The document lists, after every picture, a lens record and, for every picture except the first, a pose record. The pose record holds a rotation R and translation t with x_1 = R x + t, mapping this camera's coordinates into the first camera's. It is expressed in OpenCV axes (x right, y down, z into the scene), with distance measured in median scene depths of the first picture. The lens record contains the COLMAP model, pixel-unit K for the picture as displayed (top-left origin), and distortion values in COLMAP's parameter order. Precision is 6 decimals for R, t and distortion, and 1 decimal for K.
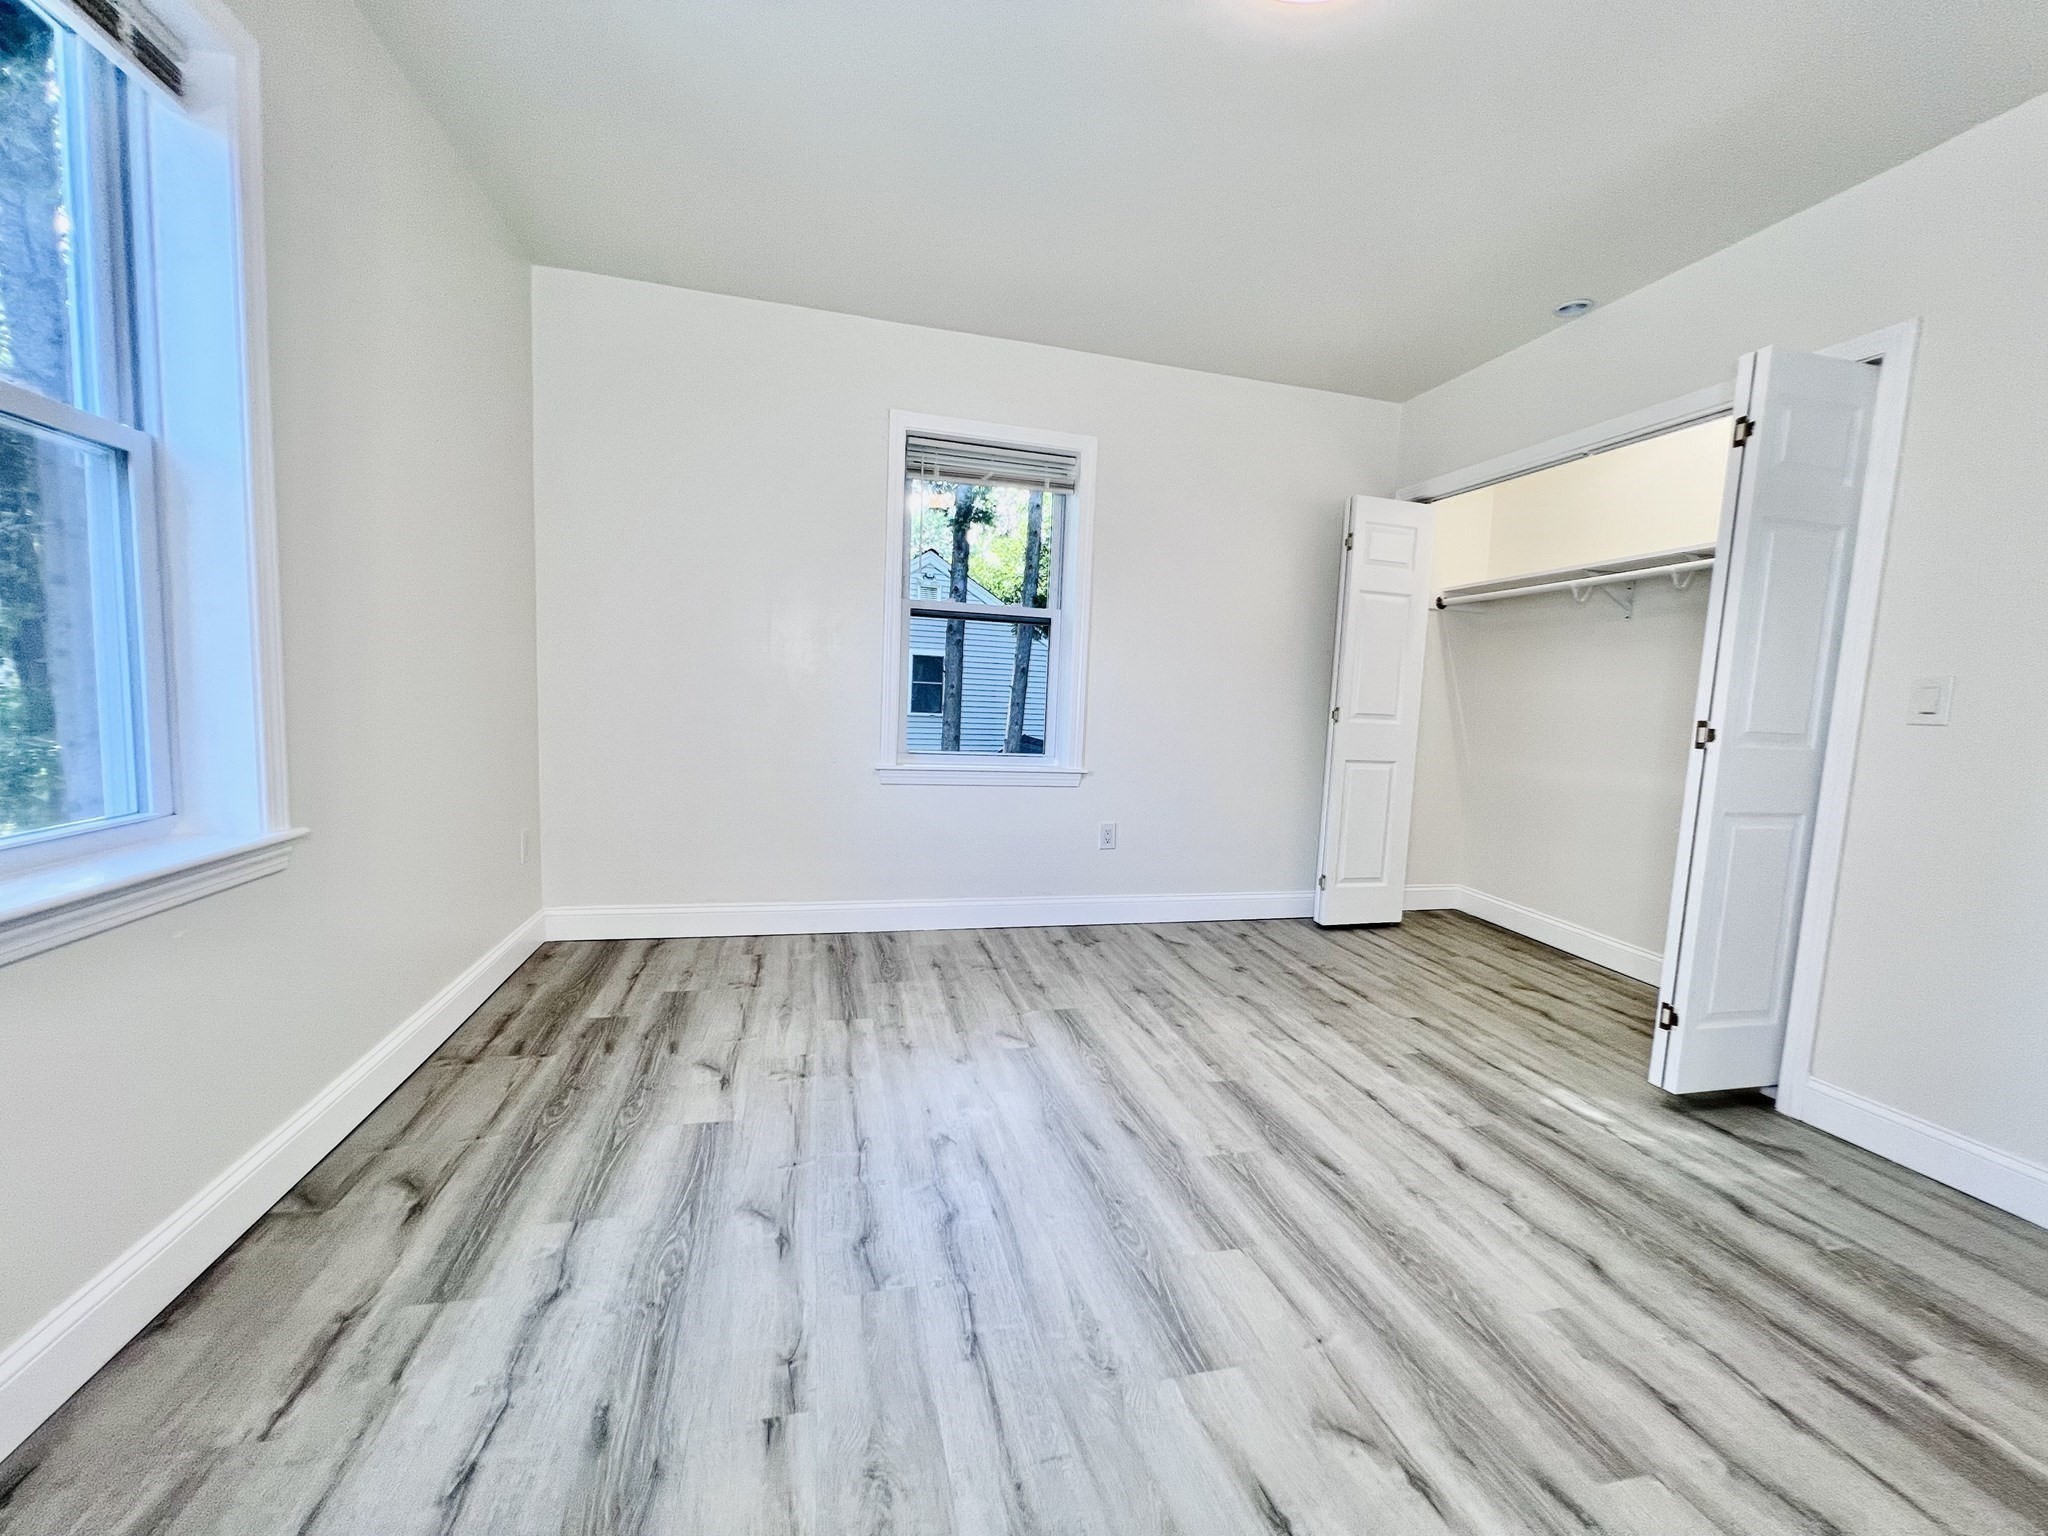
lens RADIAL K [[822.4, 0, 1022.3], [0, 822.4, 768.7], [0, 0, 1]] dist [-0.004234, 0.000076]
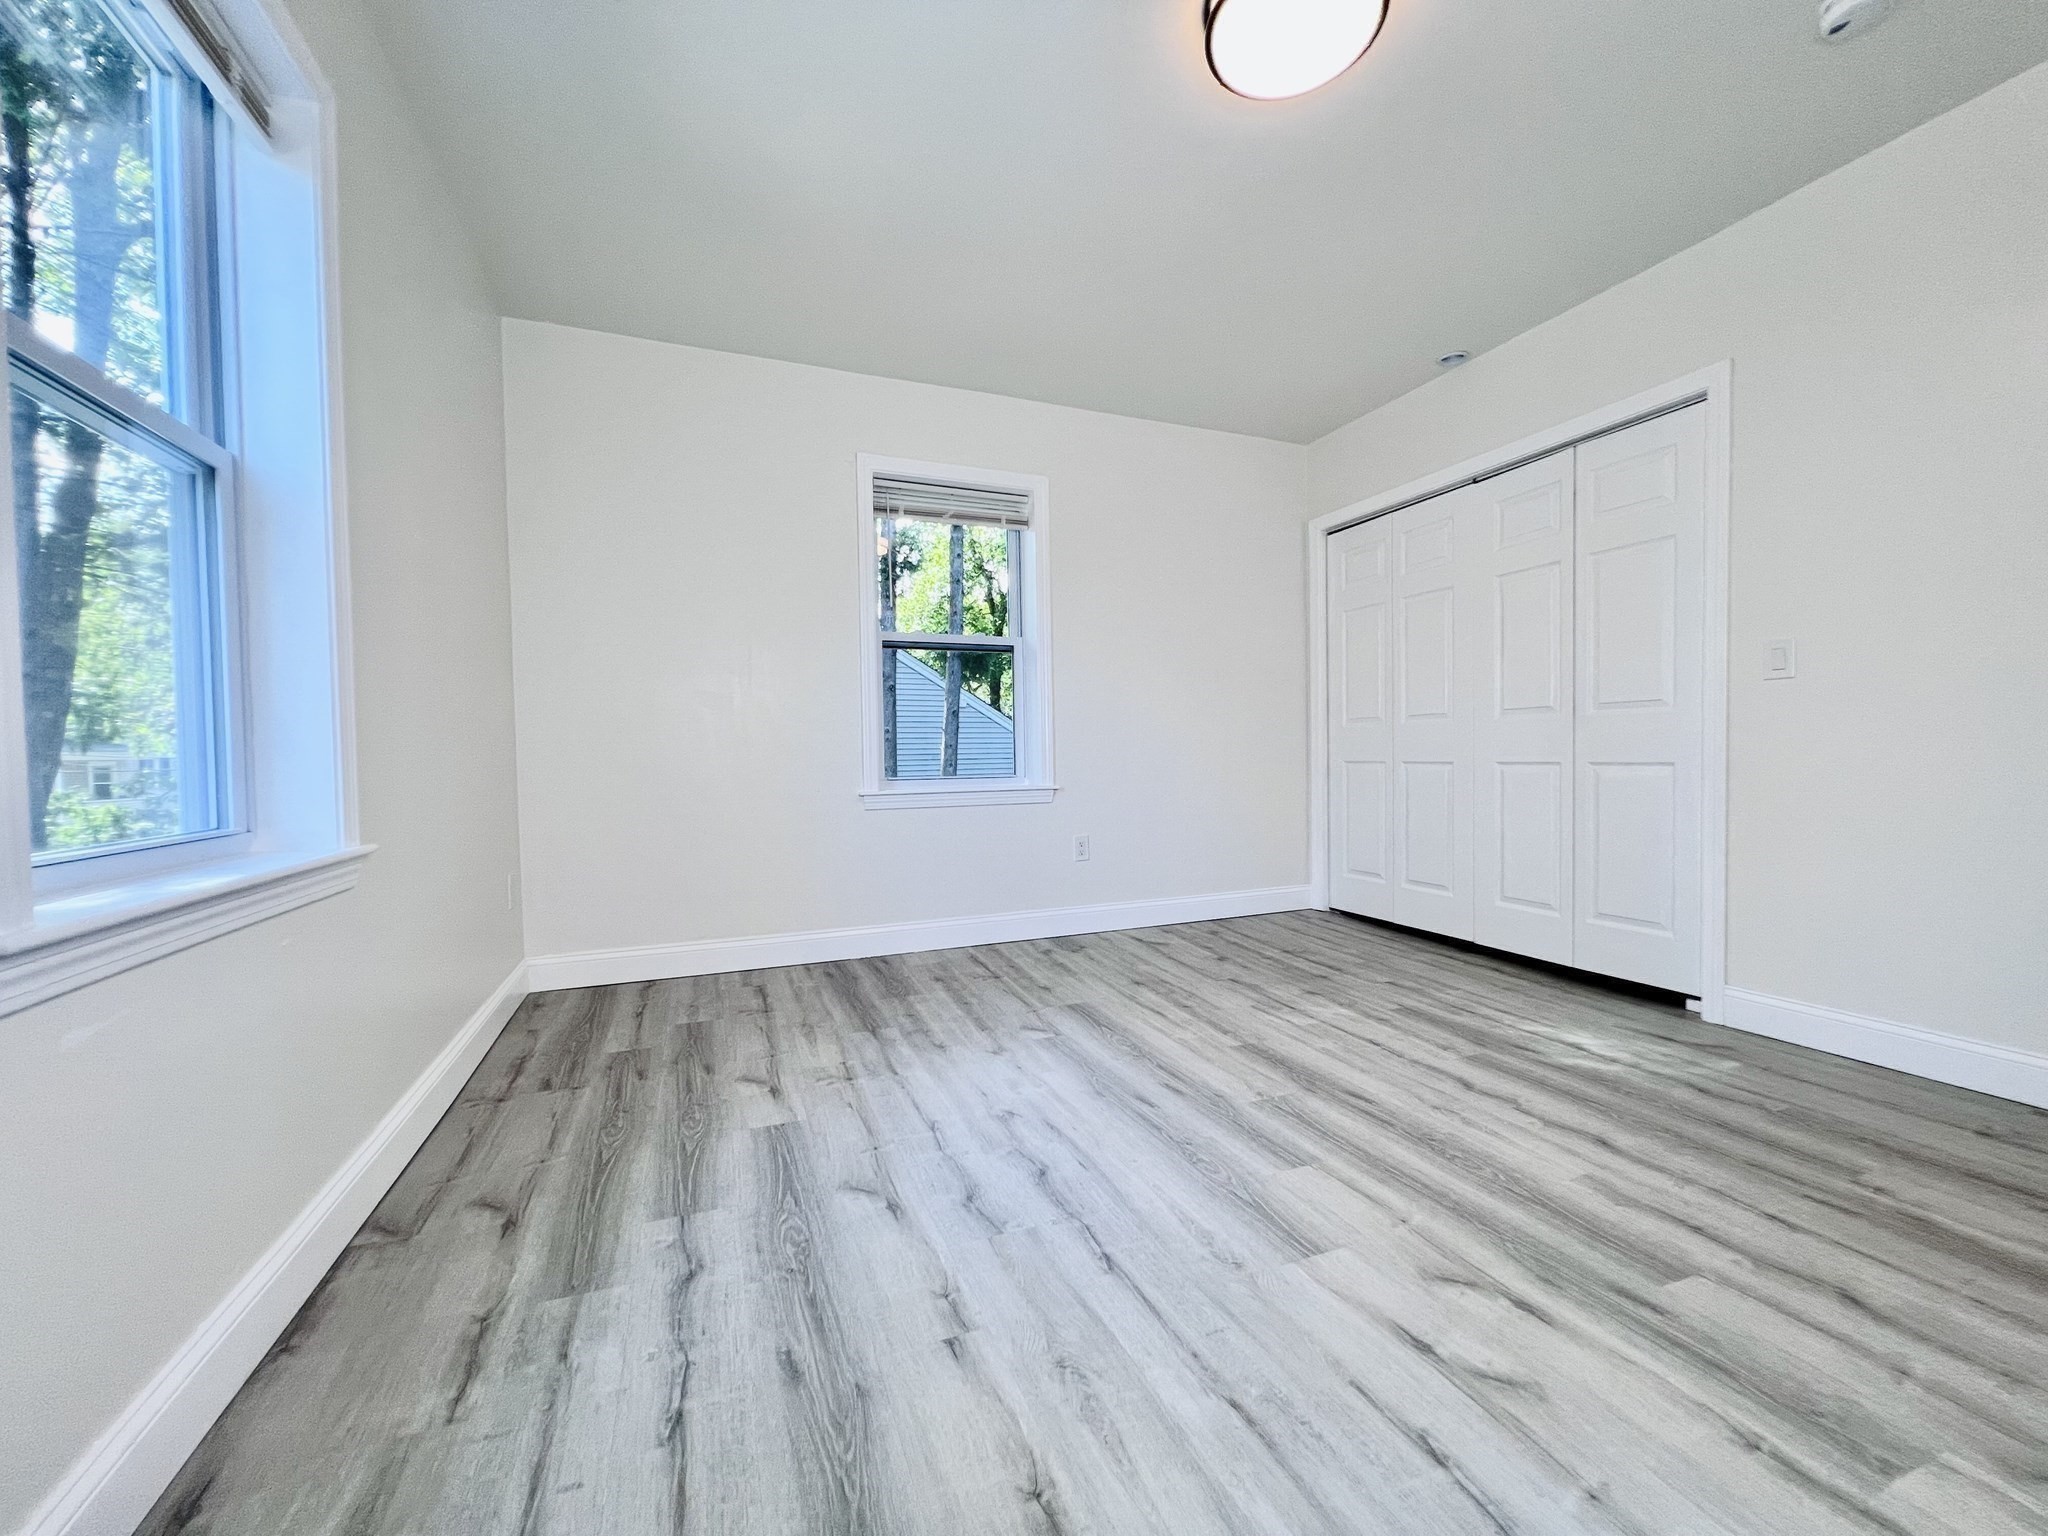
lens RADIAL K [[822.4, 0, 1022.4], [0, 822.4, 769.3], [0, 0, 1]] dist [-0.004234, 0.000076]
pose [[0.990142, -0.061272, 0.125951, -0.172978], [0.069882, 0.995428, -0.065115, 0.079904], [-0.121385, 0.073275, 0.989897, -0.062958]]
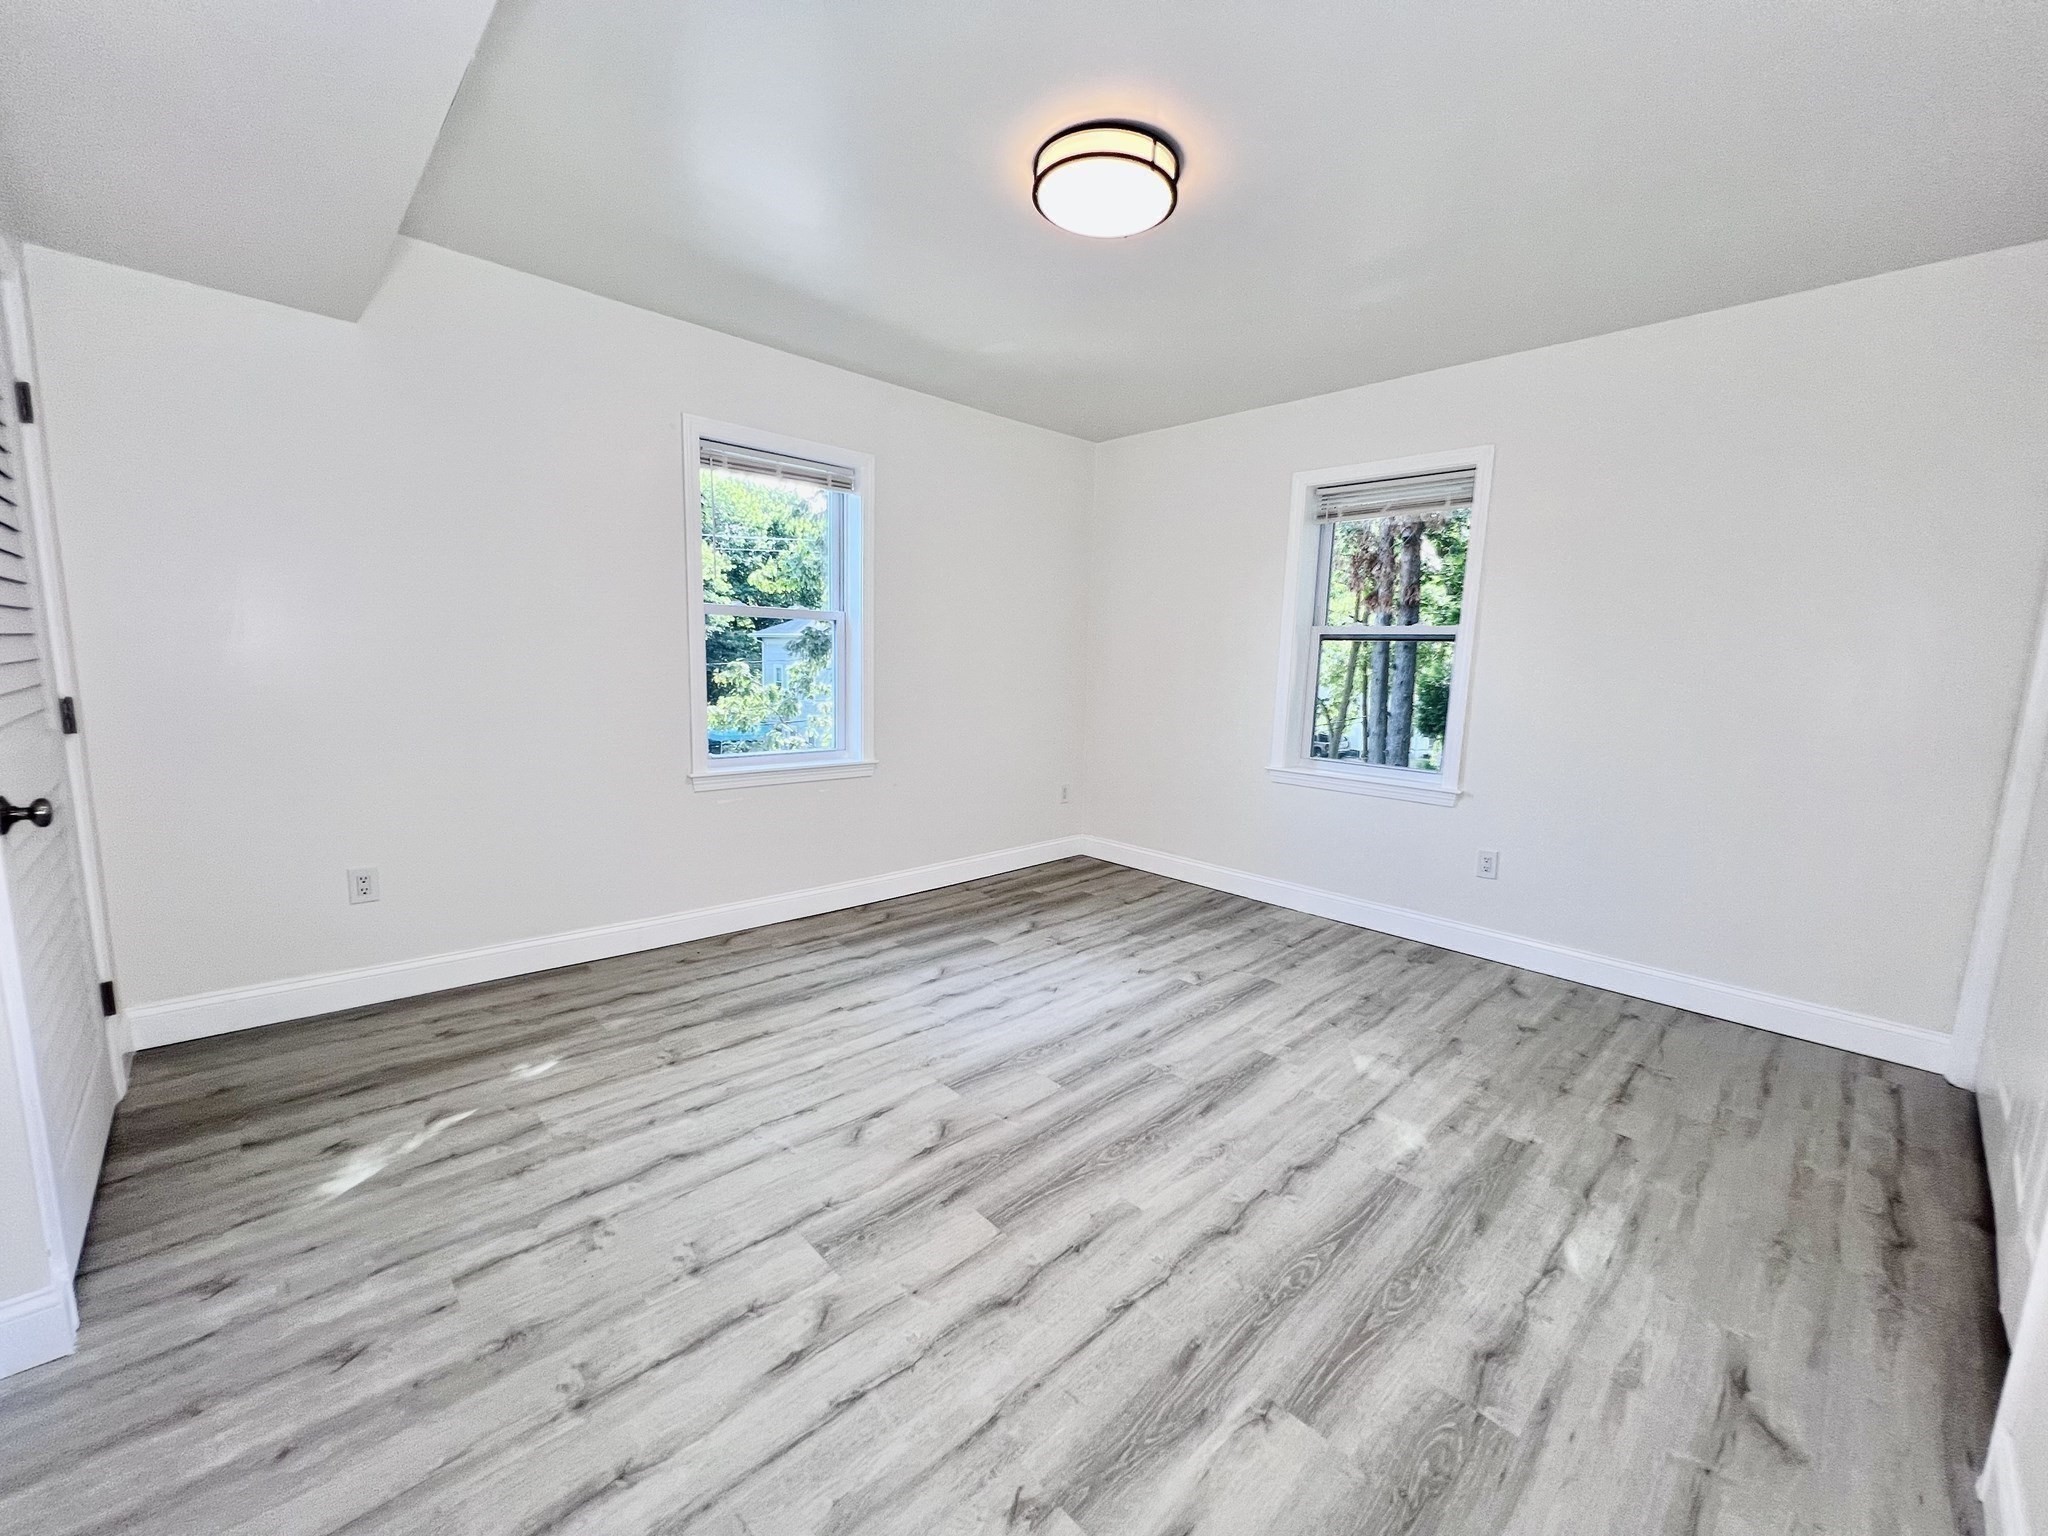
lens RADIAL K [[822.4, 0, 1020.1], [0, 822.4, 771.5], [0, 0, 1]] dist [-0.004234, 0.000076]
pose [[0.488393, 0.092152, -0.867745, 1.162905], [-0.085829, 0.994659, 0.057323, -0.056761], [0.868393, 0.046481, 0.493694, 0.122680]]
